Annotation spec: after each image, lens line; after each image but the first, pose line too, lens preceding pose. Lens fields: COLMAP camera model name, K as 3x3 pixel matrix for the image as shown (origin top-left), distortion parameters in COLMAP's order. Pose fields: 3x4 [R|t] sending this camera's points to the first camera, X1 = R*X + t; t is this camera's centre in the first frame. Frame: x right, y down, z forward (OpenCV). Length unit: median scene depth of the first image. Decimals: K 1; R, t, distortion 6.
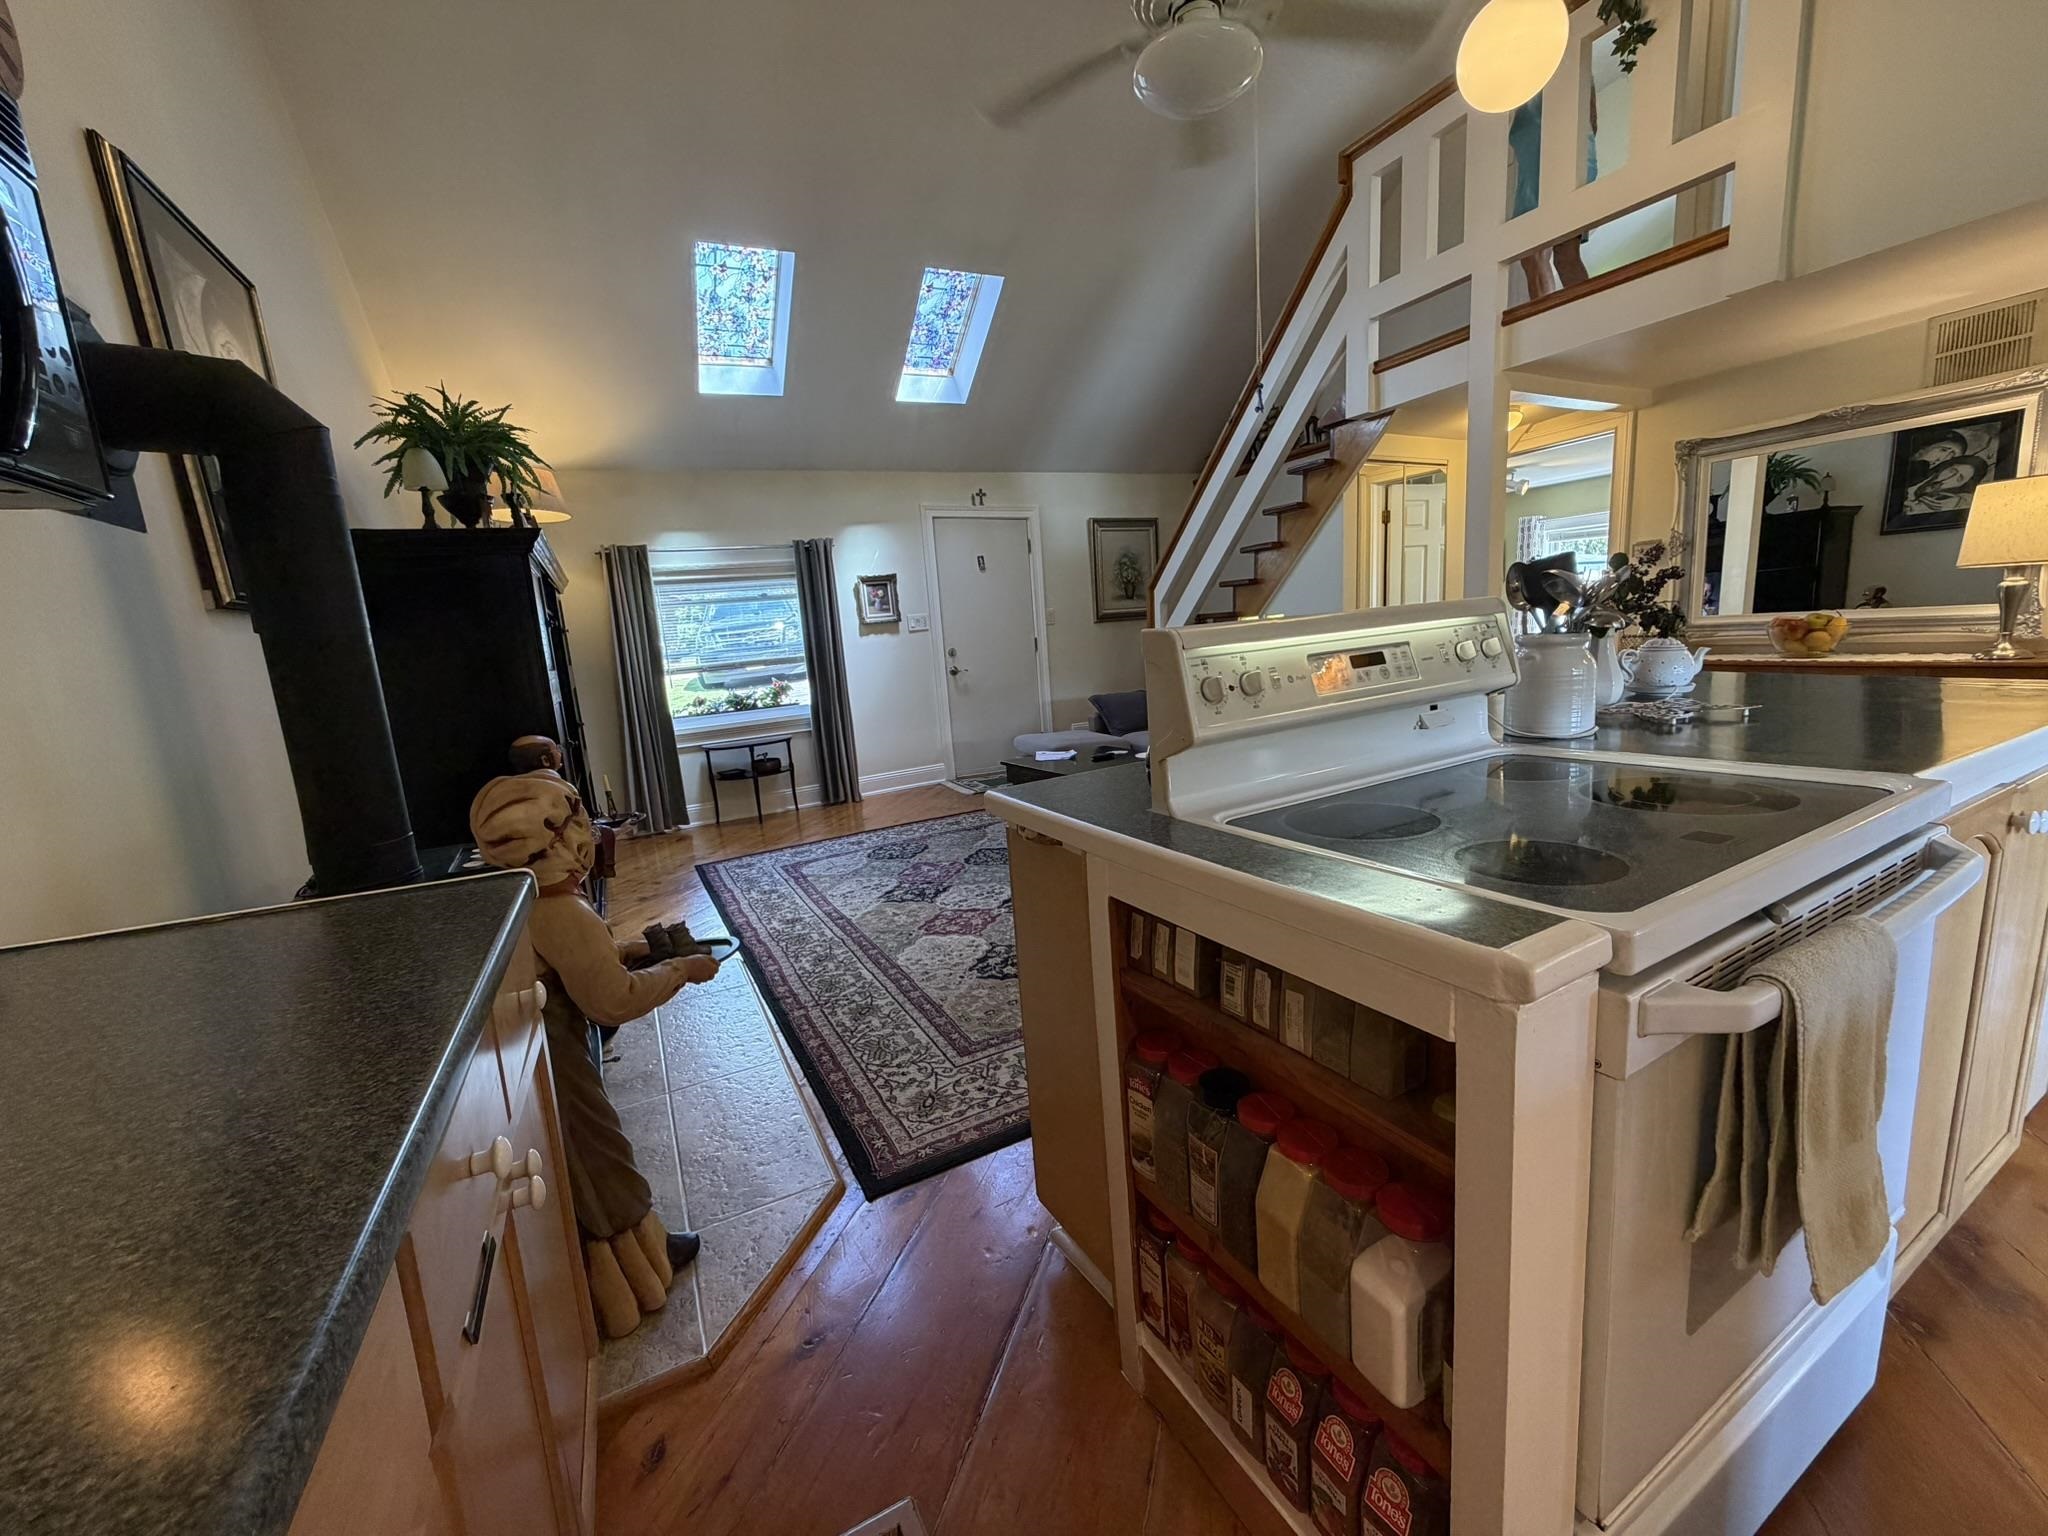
lens RADIAL K [[817.9, 0, 1023.1], [0, 817.9, 776.1], [0, 0, 1]] dist [-0.001529, 0.000442]
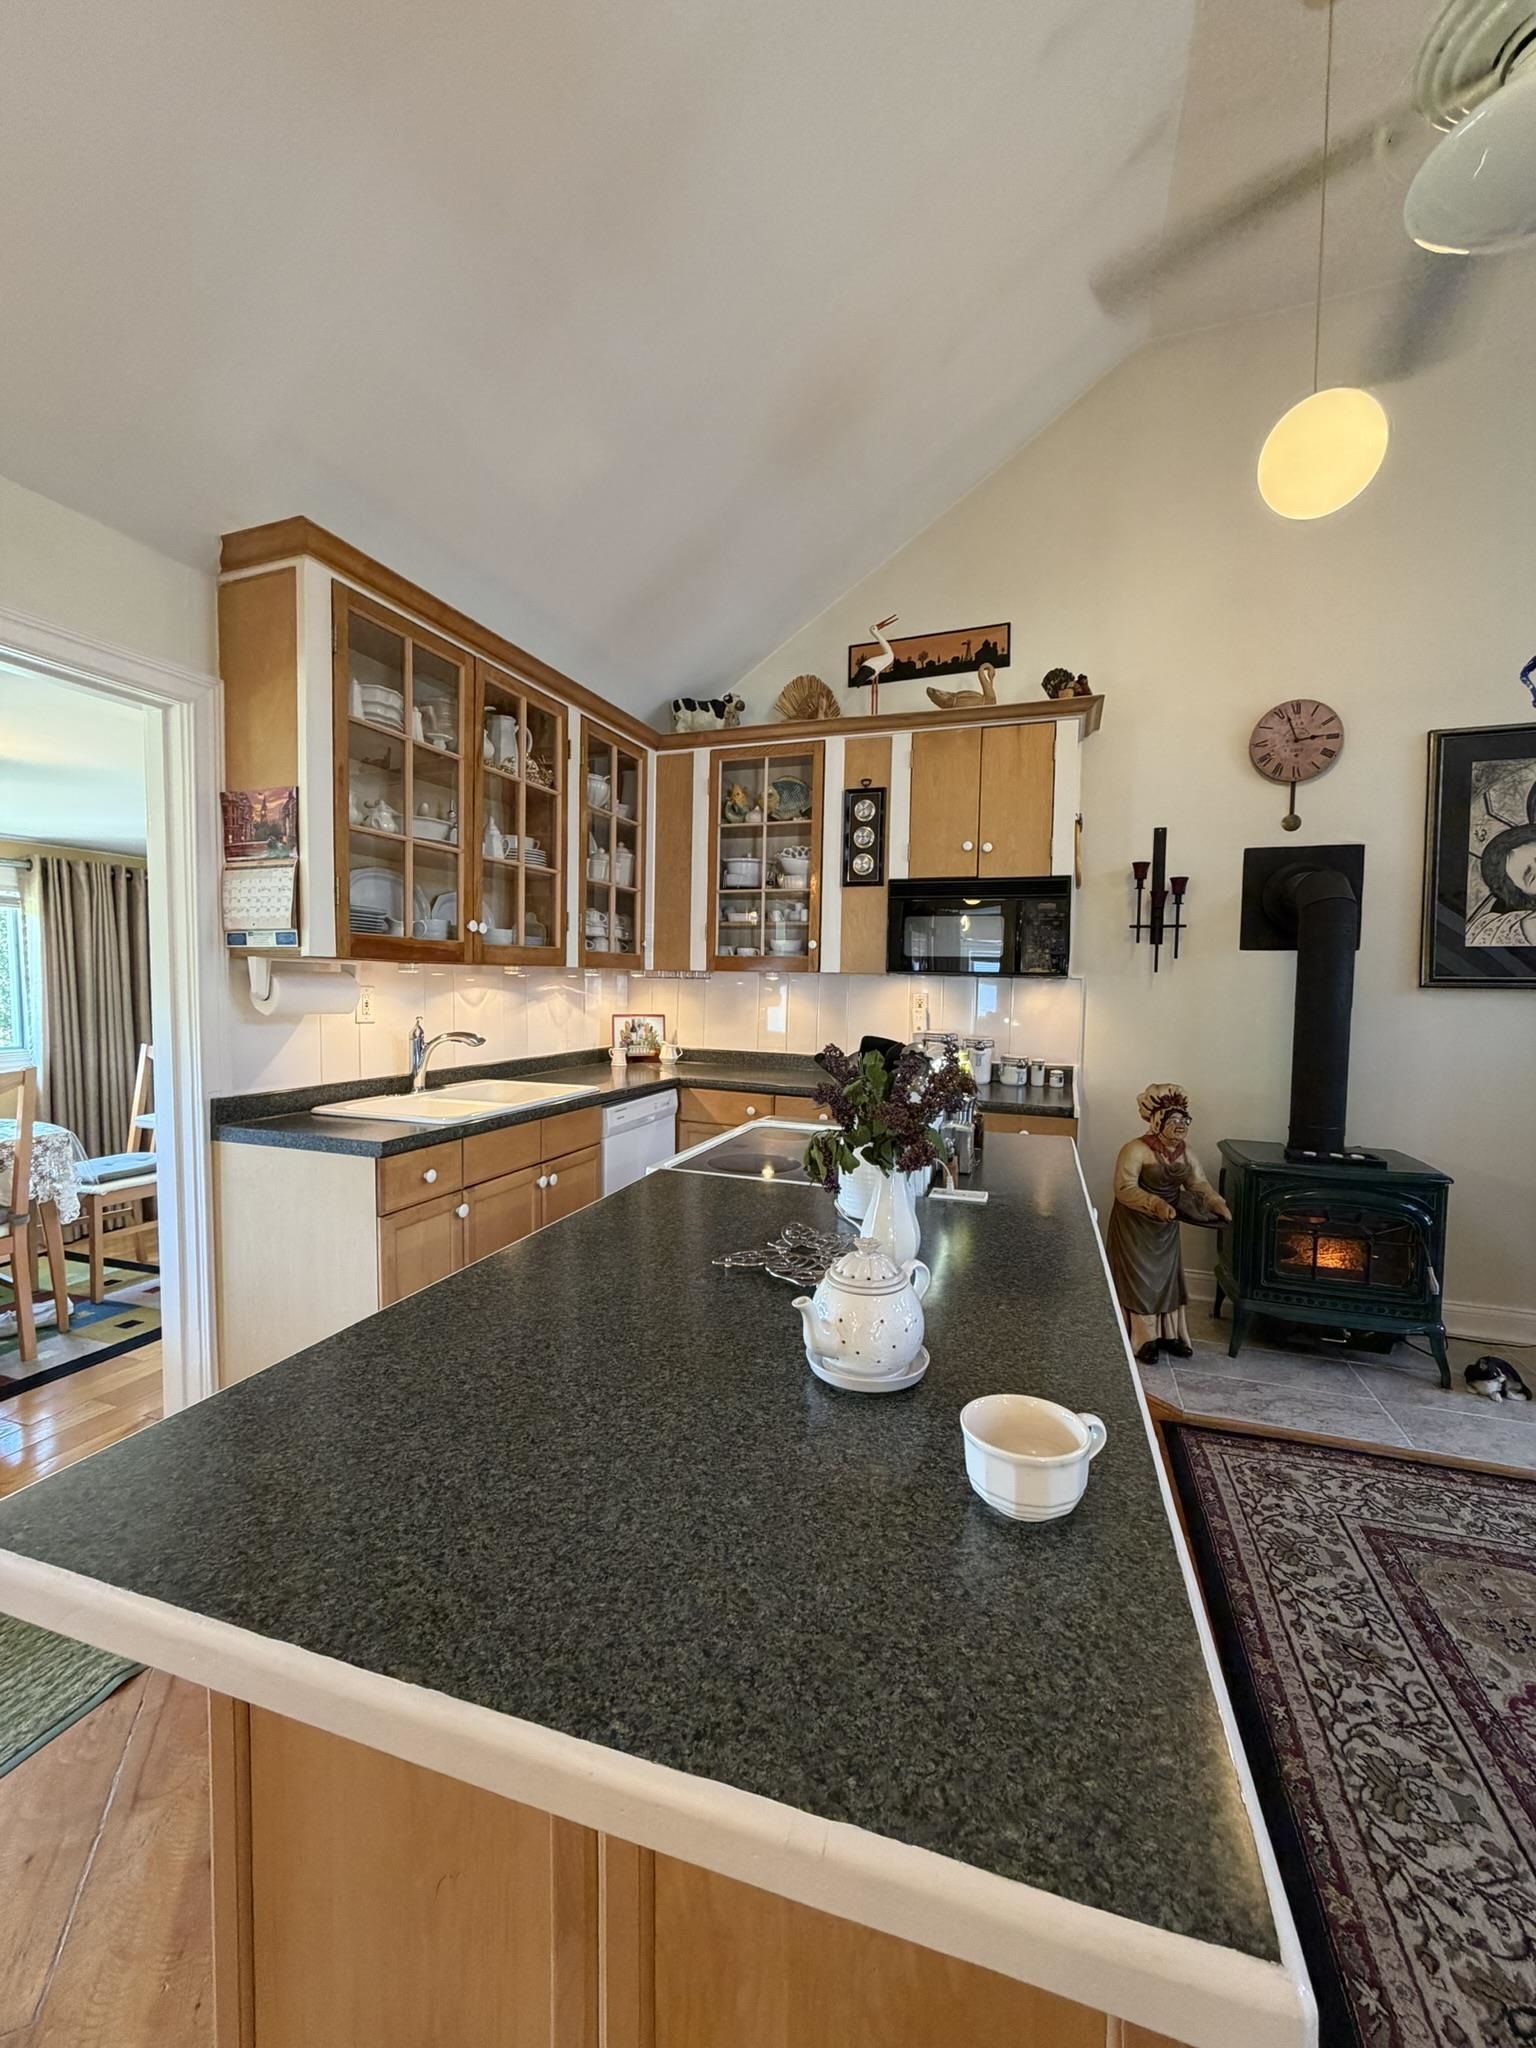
lens RADIAL K [[817.9, 0, 773.5], [0, 817.9, 1019.2], [0, 0, 1]] dist [-0.001529, 0.000442]
pose [[-0.724844, 0.091851, -0.682762, 0.592439], [-0.087501, 0.970770, 0.223491, -0.209831], [0.683333, 0.221739, -0.695620, 0.664998]]
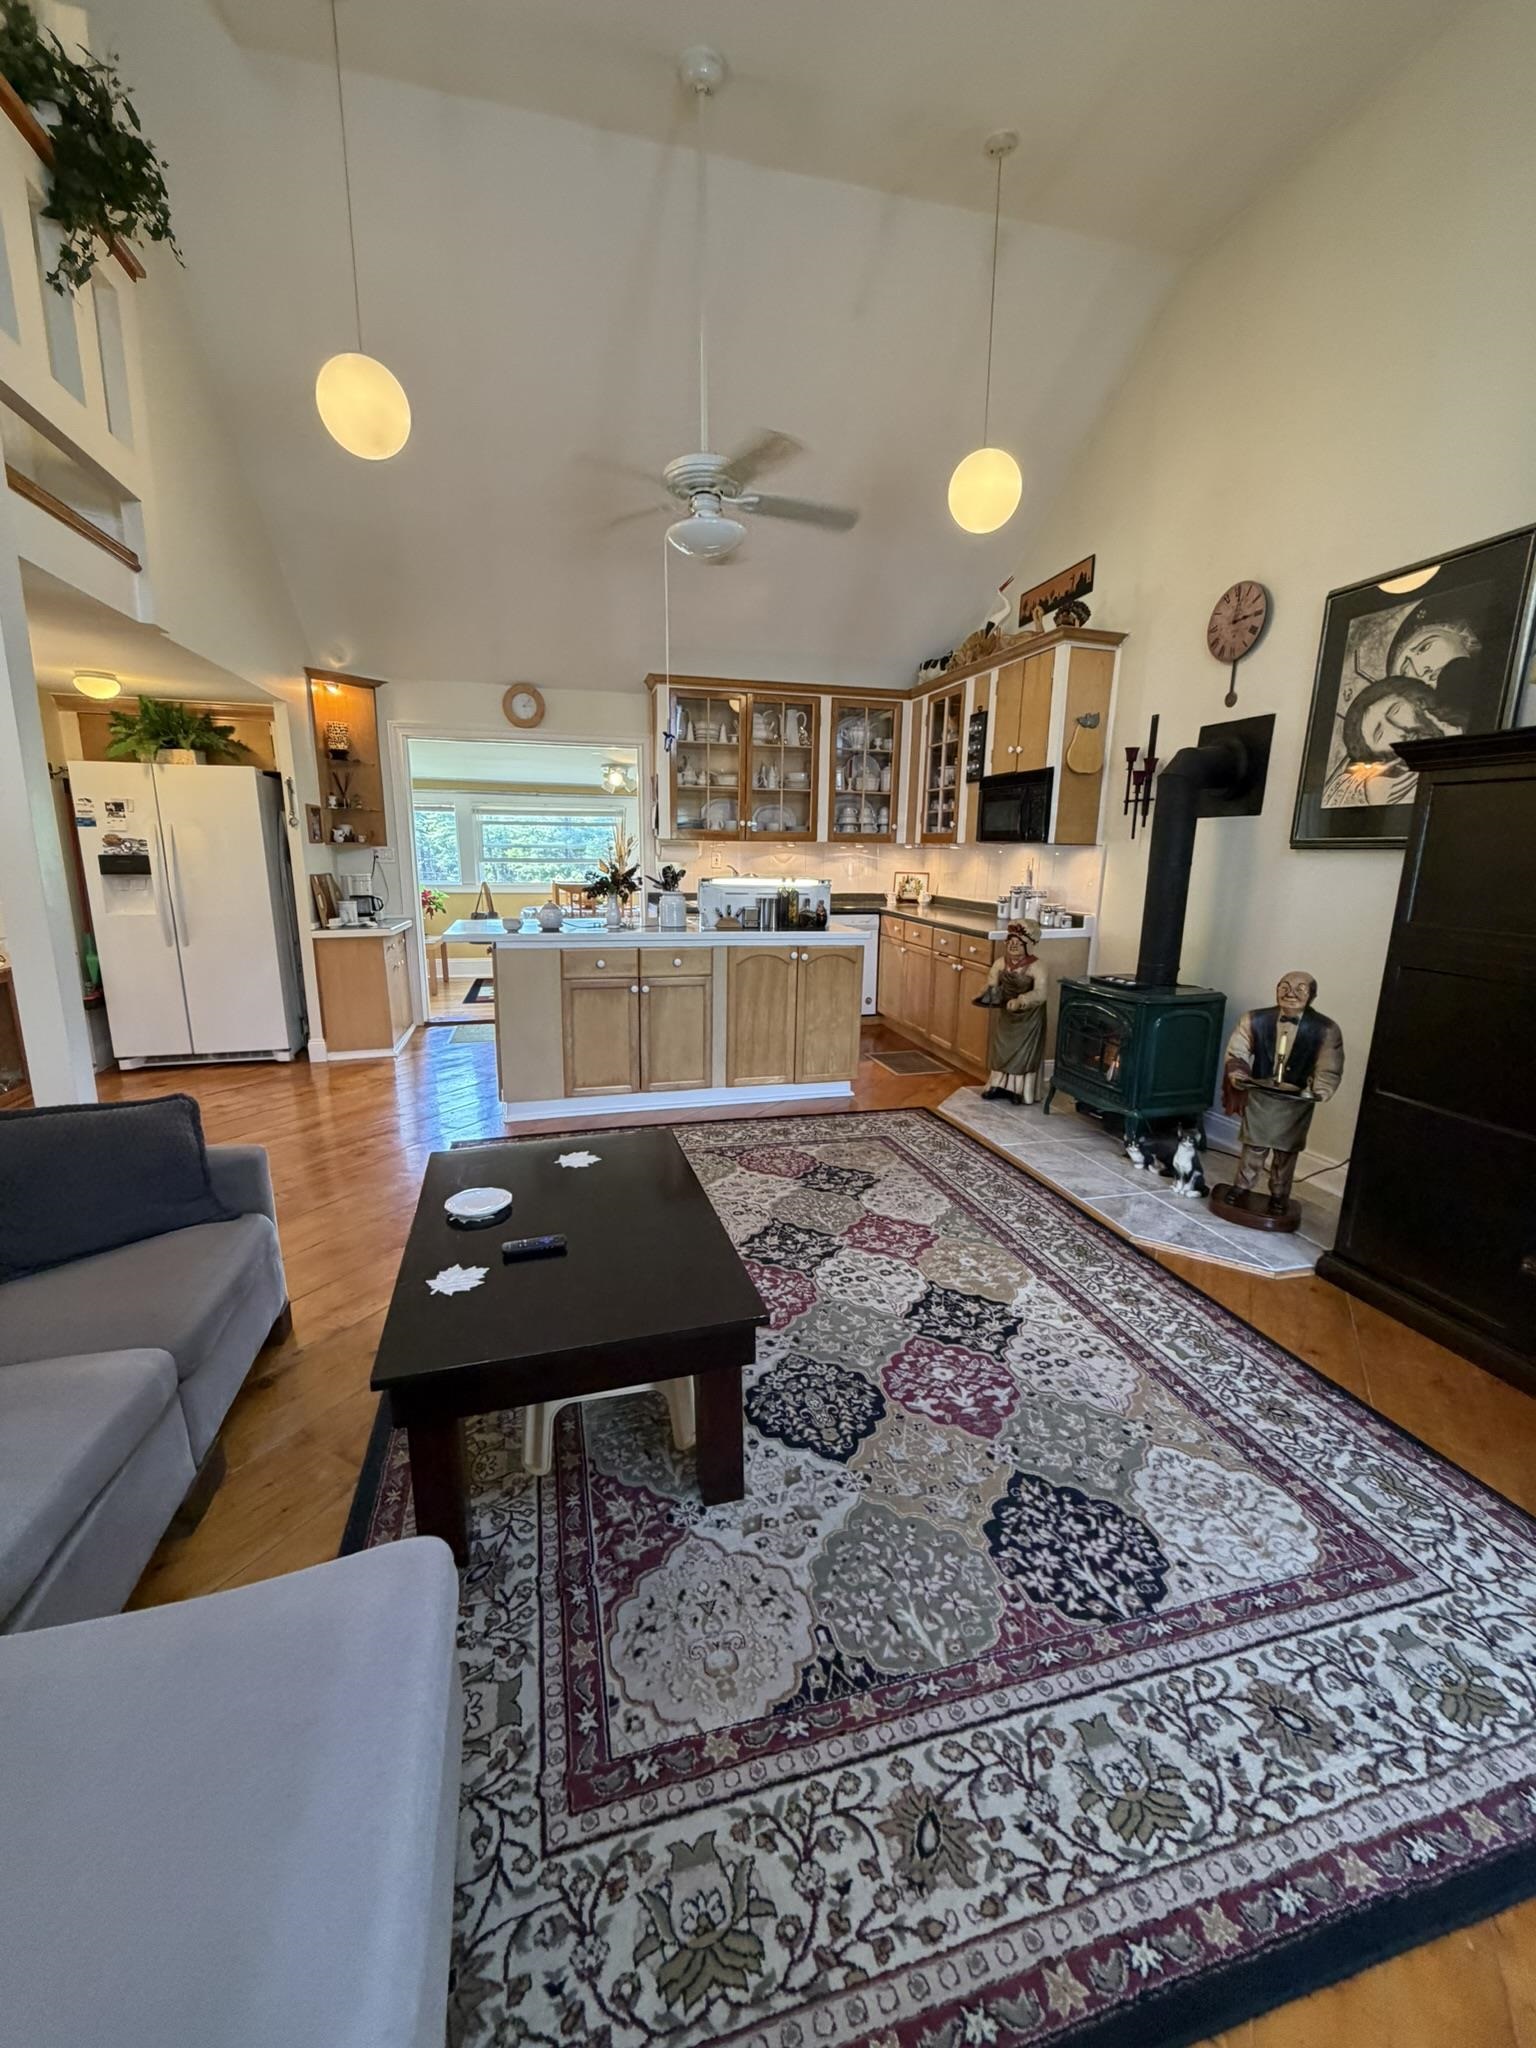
lens RADIAL K [[820.7, 0, 770.6], [0, 820.7, 1025.1], [0, 0, 1]] dist [-0.001408, -0.000100]
pose [[-0.977084, 0.014008, 0.212393, -0.128436], [0.092334, 0.926955, 0.363633, -0.318016], [-0.191785, 0.374911, -0.907006, 1.567057]]
